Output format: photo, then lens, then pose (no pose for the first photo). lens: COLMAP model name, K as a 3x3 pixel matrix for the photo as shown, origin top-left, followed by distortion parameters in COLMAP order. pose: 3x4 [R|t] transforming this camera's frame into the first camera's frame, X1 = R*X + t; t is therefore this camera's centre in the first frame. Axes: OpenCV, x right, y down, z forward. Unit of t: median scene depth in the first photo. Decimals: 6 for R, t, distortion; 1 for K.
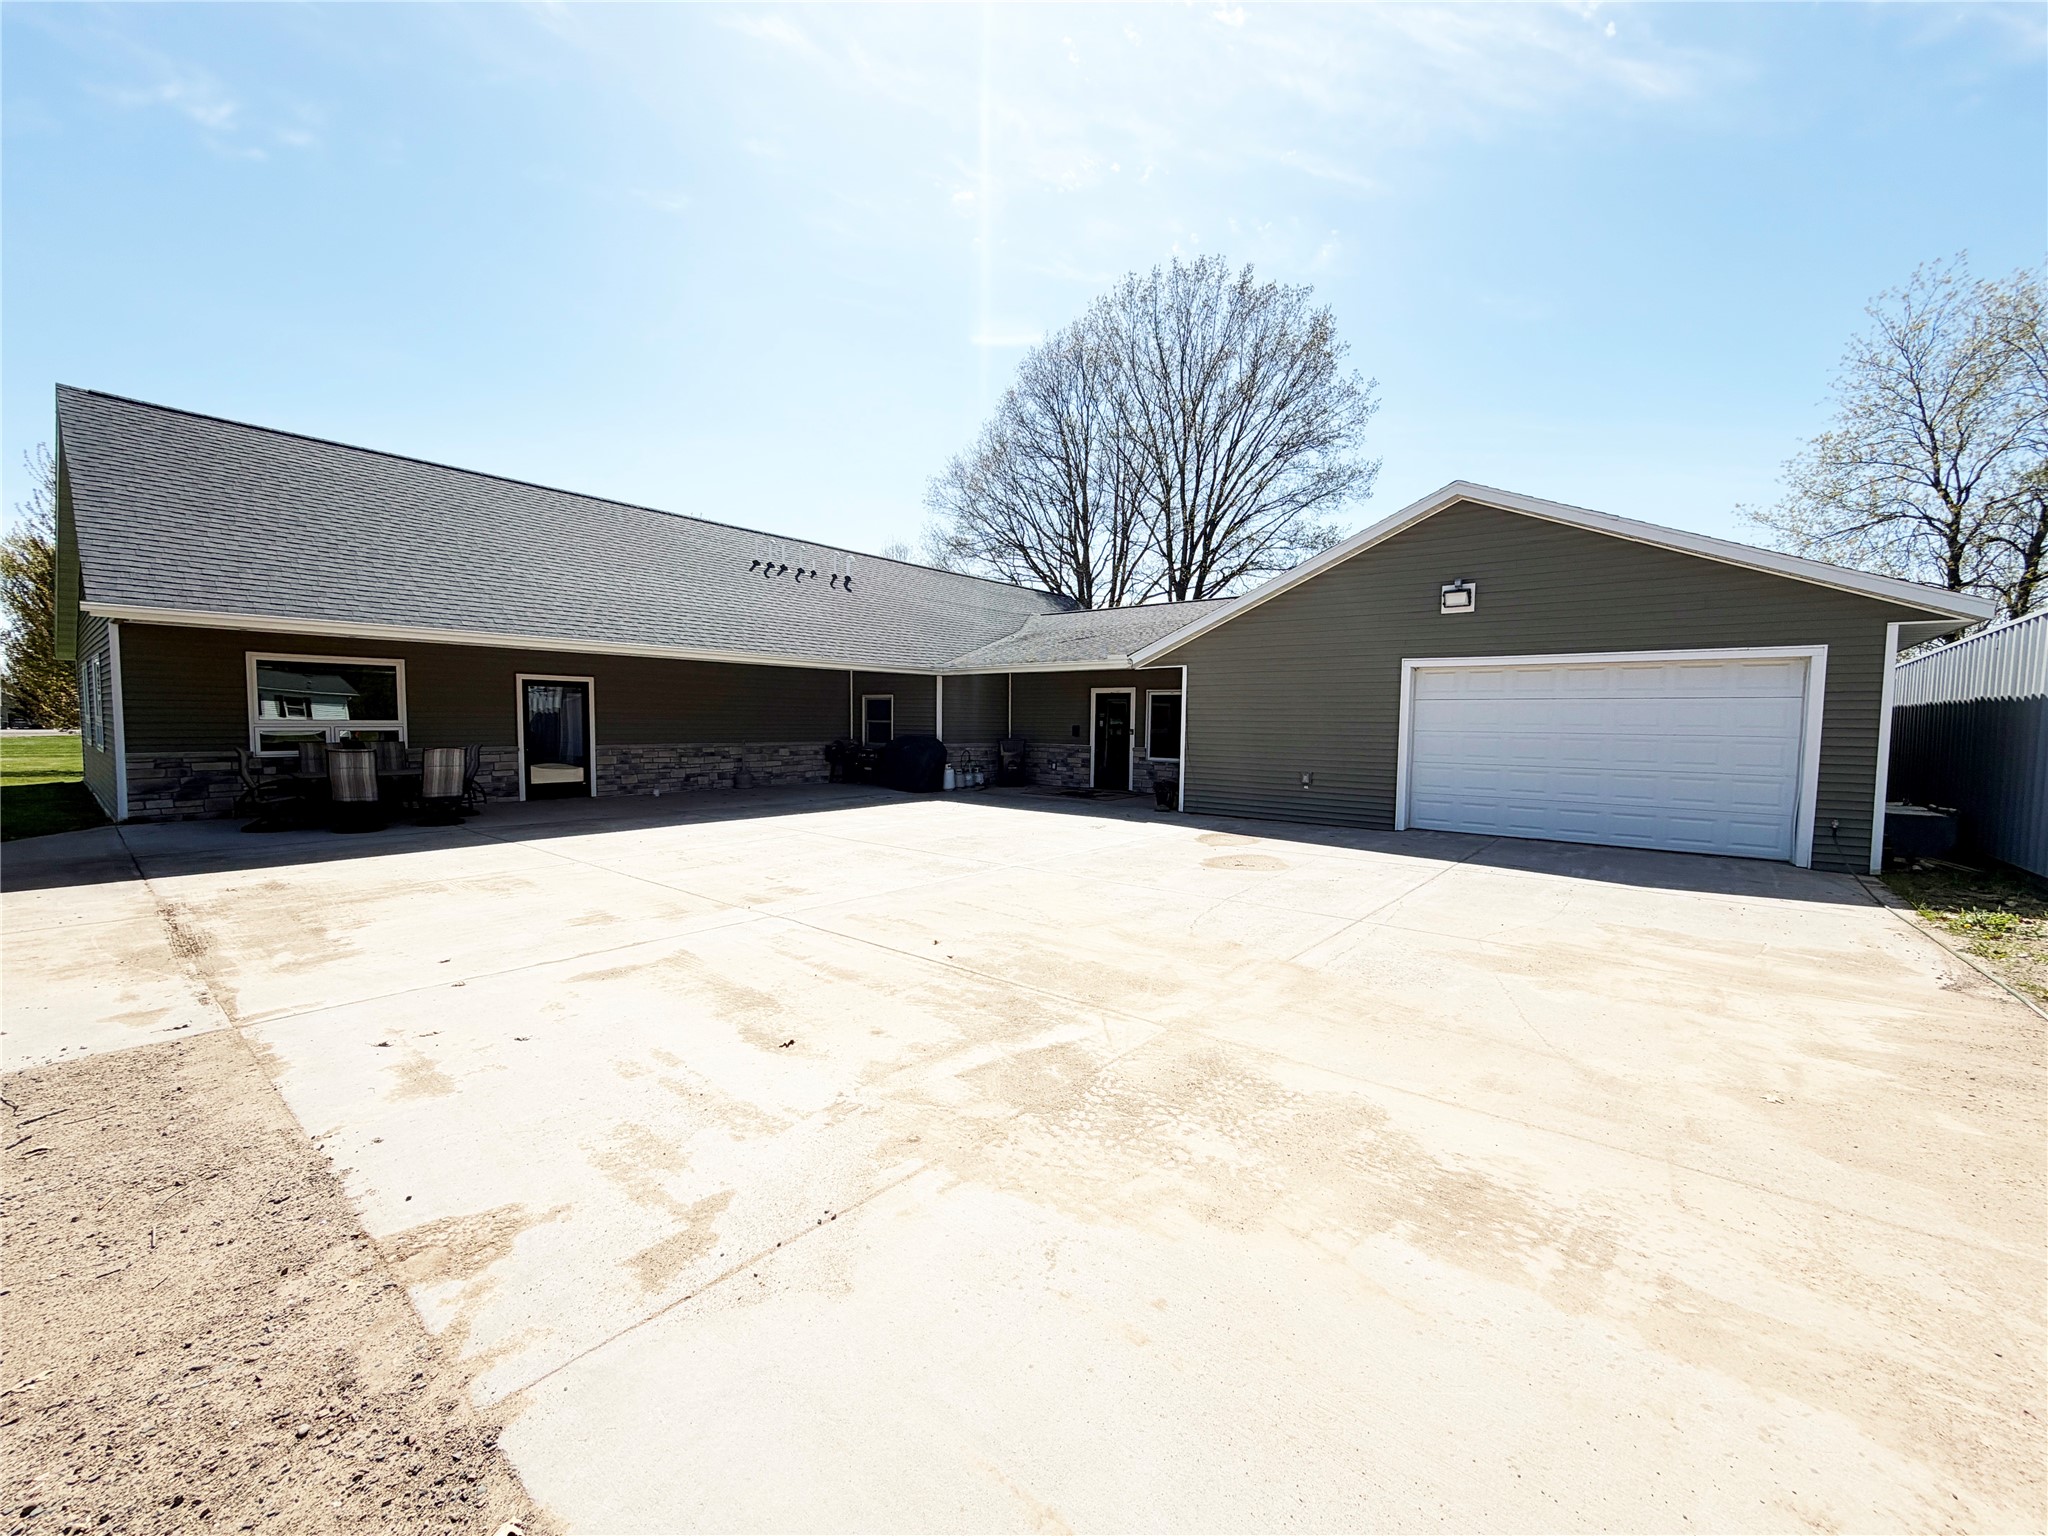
lens RADIAL K [[816.3, 0, 1021.6], [0, 816.3, 769.3], [0, 0, 1]] dist [-0.000911, 0.000110]
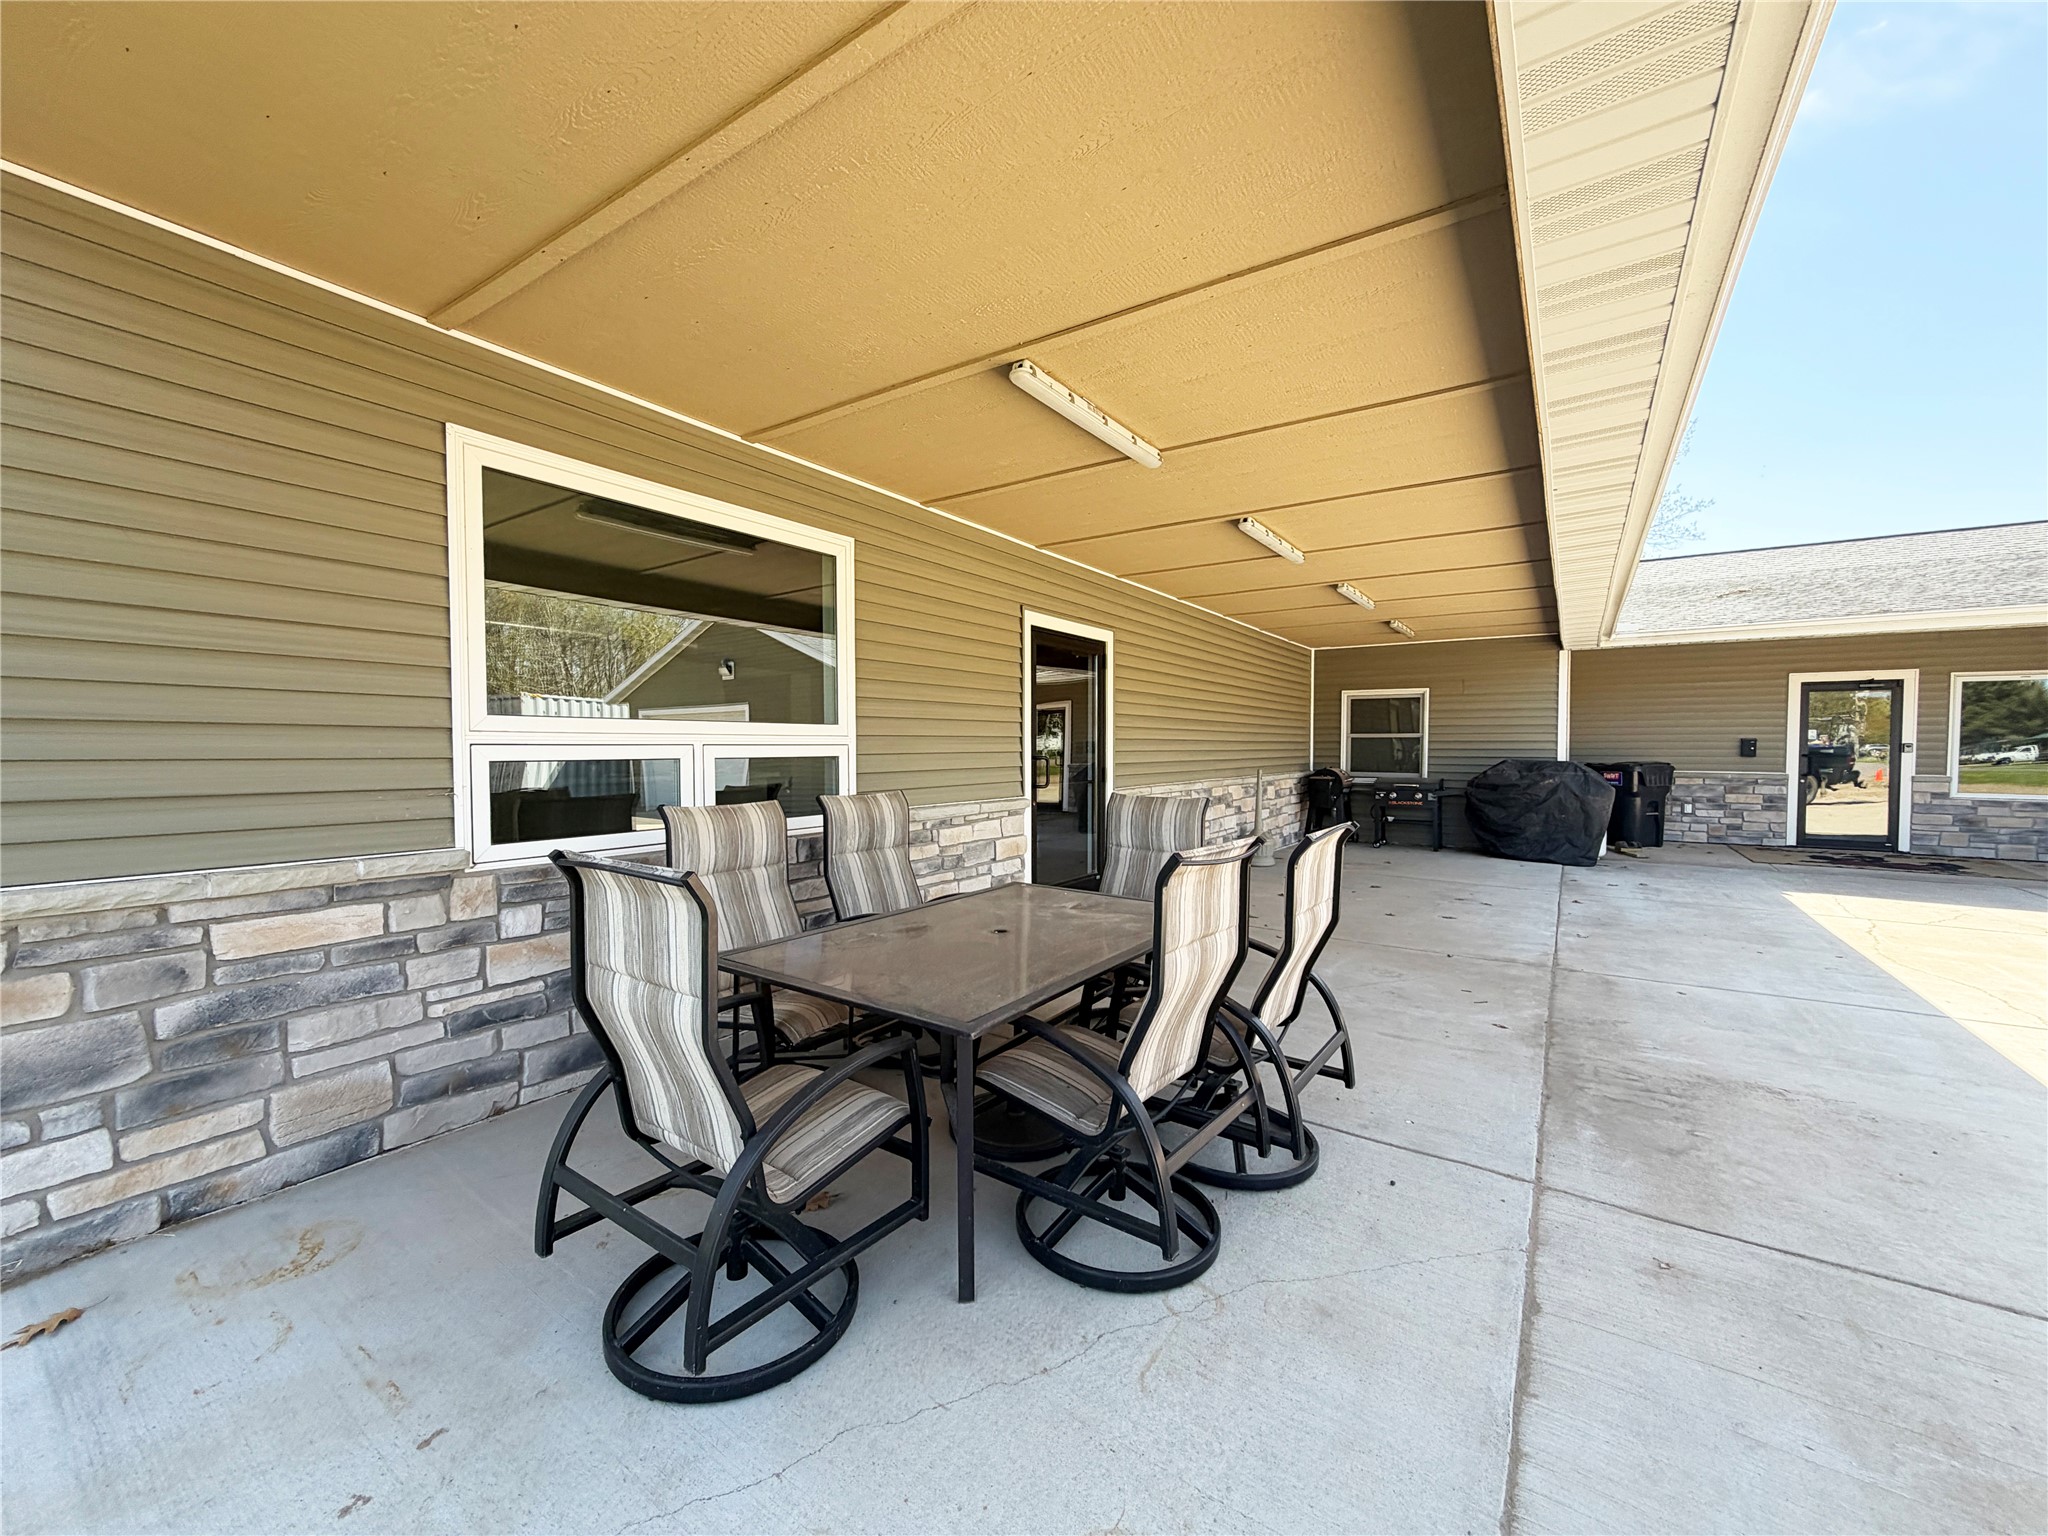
lens RADIAL K [[816.3, 0, 1021.6], [0, 816.3, 769.3], [0, 0, 1]] dist [-0.000911, 0.000110]
pose [[0.997072, -0.012779, 0.075397, -0.715345], [0.015175, 0.999395, -0.031281, -0.031258], [-0.074951, 0.032334, 0.996663, 0.672836]]
